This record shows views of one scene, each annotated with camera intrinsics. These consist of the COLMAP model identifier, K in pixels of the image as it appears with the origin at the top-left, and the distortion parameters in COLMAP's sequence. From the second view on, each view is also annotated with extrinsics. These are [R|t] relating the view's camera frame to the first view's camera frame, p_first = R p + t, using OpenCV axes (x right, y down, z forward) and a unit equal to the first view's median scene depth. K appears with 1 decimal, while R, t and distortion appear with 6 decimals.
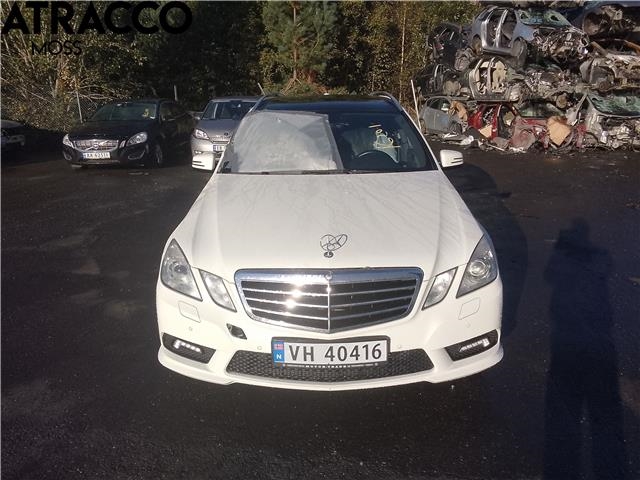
lens RADIAL K [[517.2, 0, 330.1], [0, 517.2, 240.1], [0, 0, 1]] dist [0.061897, -0.113861]
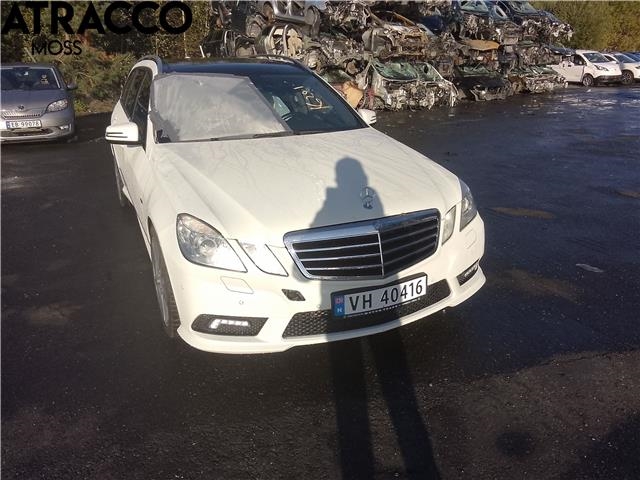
lens RADIAL K [[517.2, 0, 330.1], [0, 517.2, 240.1], [0, 0, 1]] dist [0.061897, -0.113861]
pose [[0.893056, -0.144861, 0.425988, -0.125199], [0.121634, 0.989232, 0.081399, 0.000102], [-0.433192, -0.020879, 0.901060, 0.019116]]
